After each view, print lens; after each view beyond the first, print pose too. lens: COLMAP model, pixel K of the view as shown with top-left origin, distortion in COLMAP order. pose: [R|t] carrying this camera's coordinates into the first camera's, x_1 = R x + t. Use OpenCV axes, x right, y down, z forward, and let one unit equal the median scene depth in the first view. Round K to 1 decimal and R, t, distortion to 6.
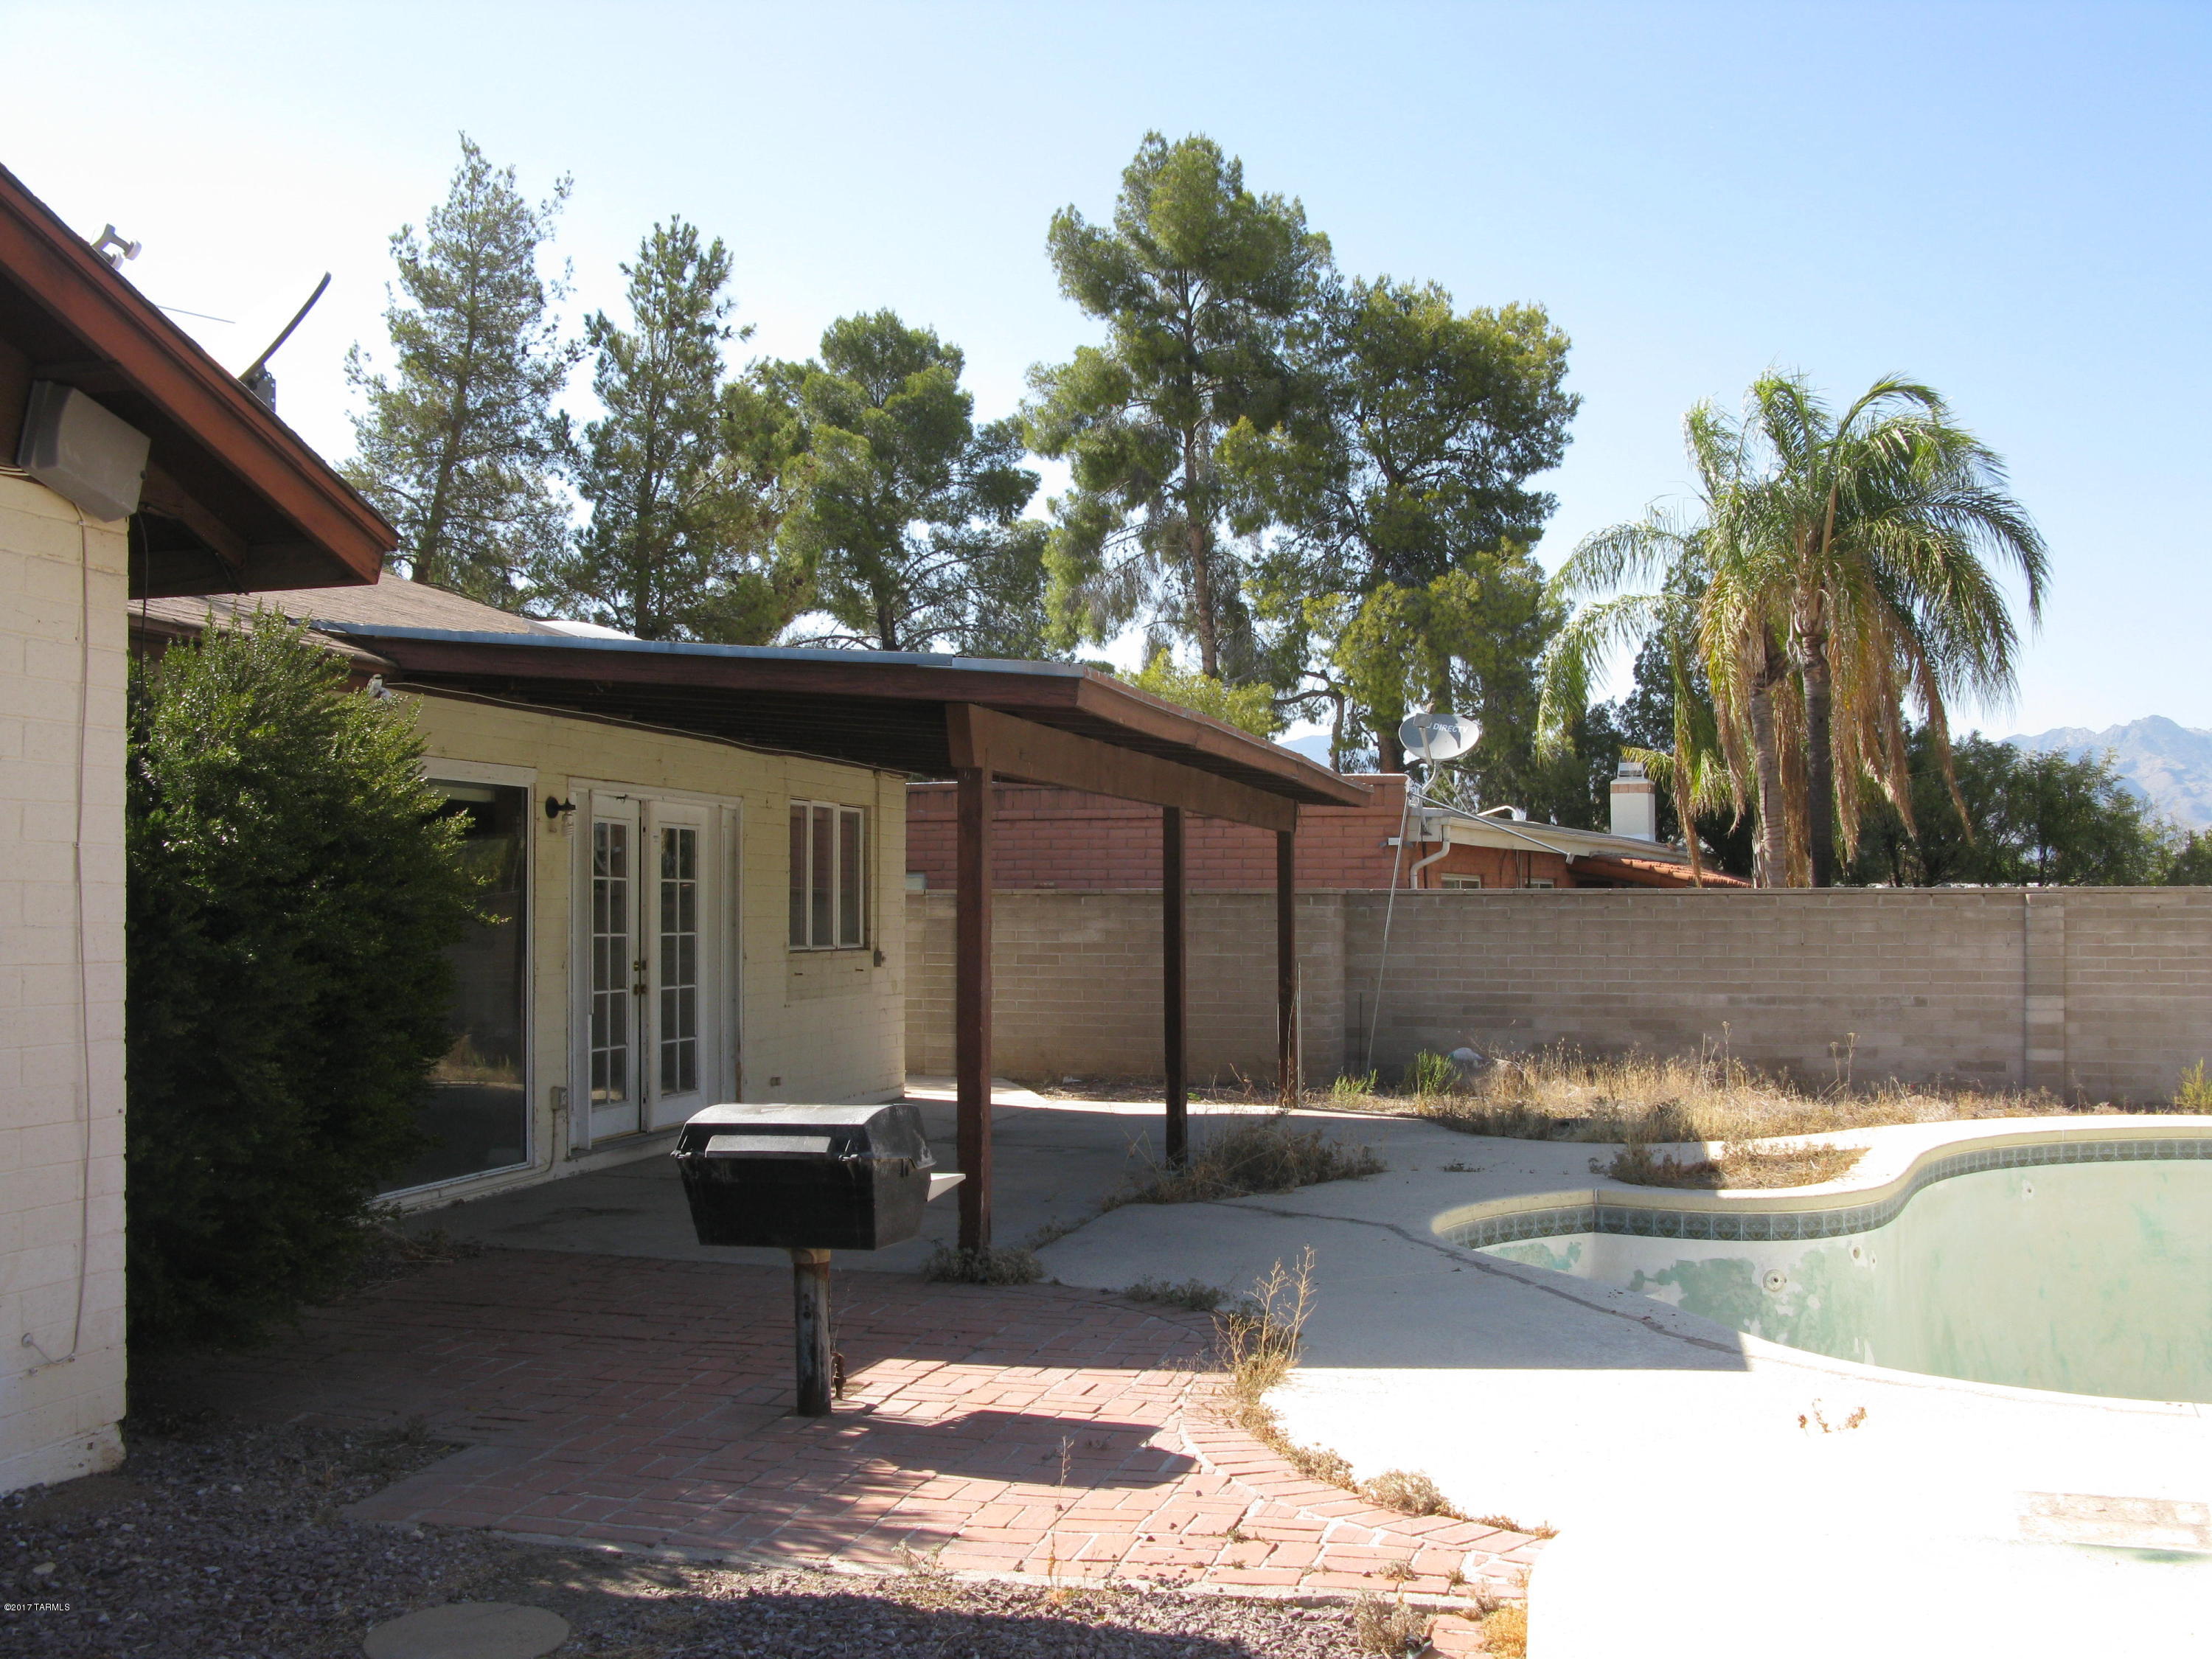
lens RADIAL K [[2312.6, 0, 1114.2], [0, 2312.6, 862.5], [0, 0, 1]] dist [-0.182487, 0.263262]
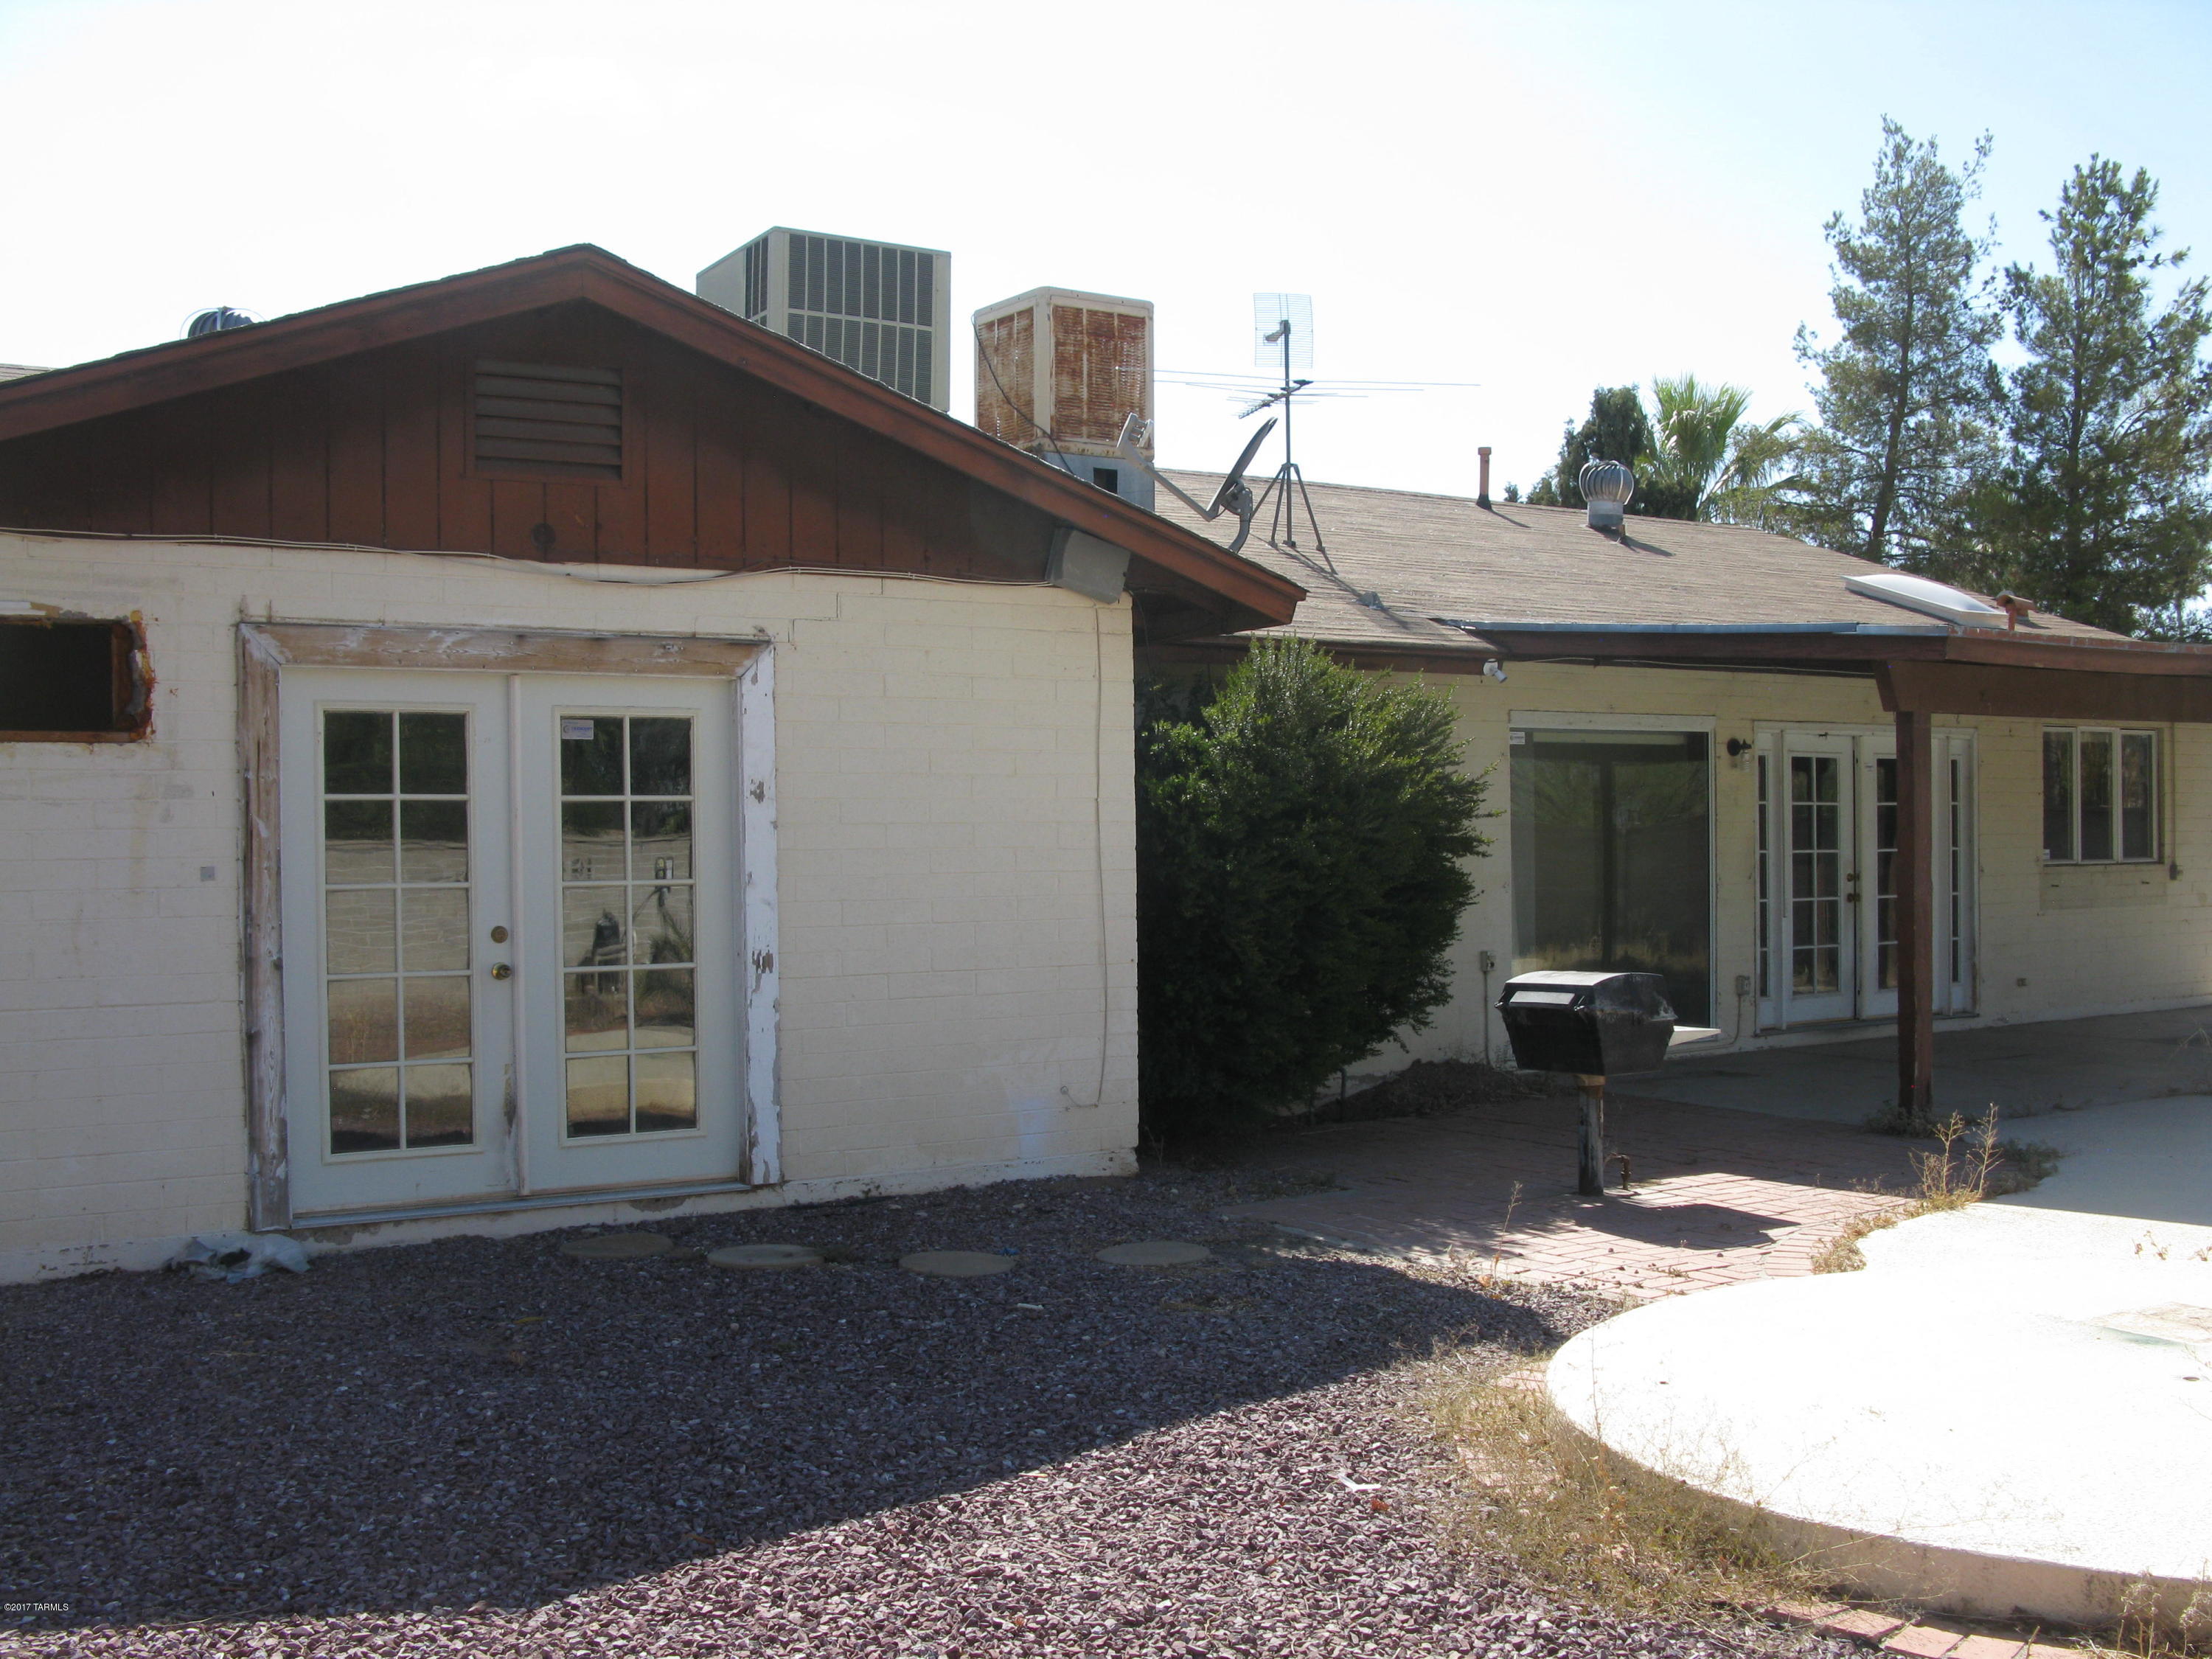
lens RADIAL K [[2166.1, 0, 1106.0], [0, 2166.1, 829.5], [0, 0, 1]] dist [-0.024040, -0.014560]
pose [[0.753231, -0.010483, -0.657673, 0.226780], [0.024344, 0.999632, 0.011948, -0.001823], [0.657306, -0.025010, 0.753209, -0.079430]]
